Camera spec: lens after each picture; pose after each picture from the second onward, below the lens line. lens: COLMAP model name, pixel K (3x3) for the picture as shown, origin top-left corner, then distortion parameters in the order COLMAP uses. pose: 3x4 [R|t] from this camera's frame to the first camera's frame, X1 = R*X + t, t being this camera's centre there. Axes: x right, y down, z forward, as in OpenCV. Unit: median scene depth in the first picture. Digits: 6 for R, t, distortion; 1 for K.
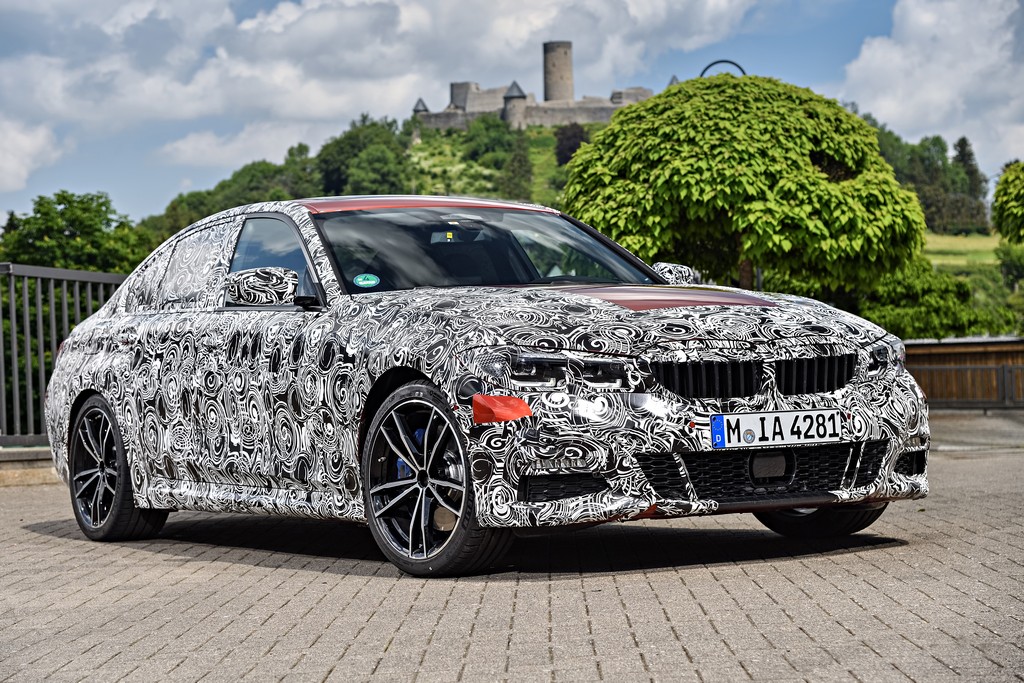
lens RADIAL K [[2207.8, 0, 523.0], [0, 2207.8, 336.2], [0, 0, 1]] dist [0.799009, 0.000000]
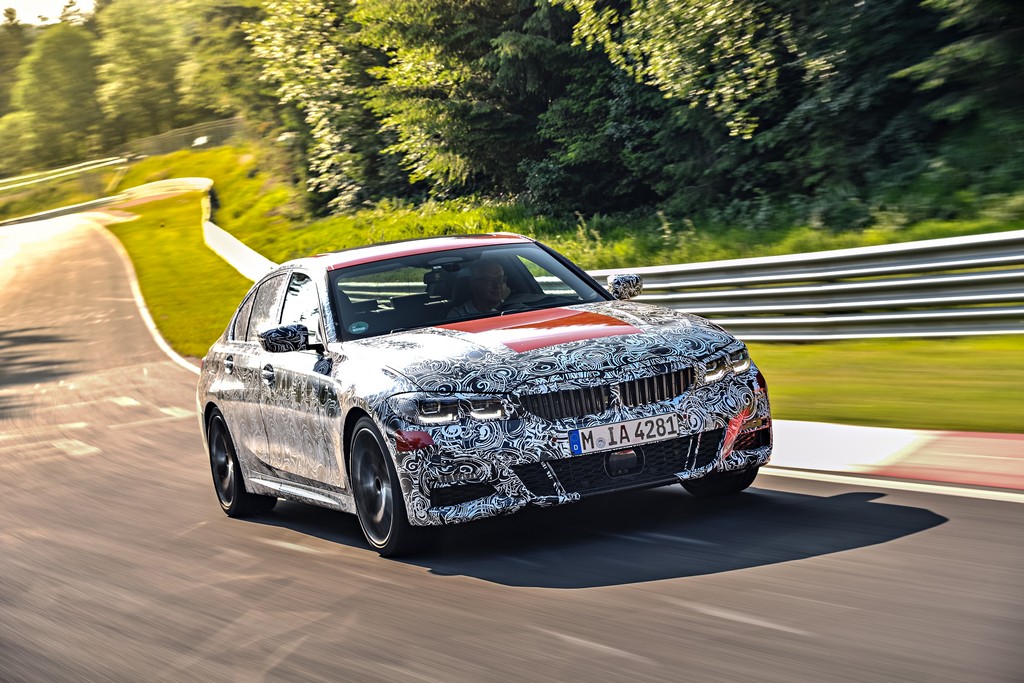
lens RADIAL K [[2207.8, 0, 508.8], [0, 2207.8, 331.8], [0, 0, 1]] dist [0.799009, 0.000000]
pose [[0.979187, -0.089764, -0.182028, 0.291417], [0.103082, 0.992543, 0.065052, -0.112492], [0.174832, -0.082462, 0.981139, -0.312891]]
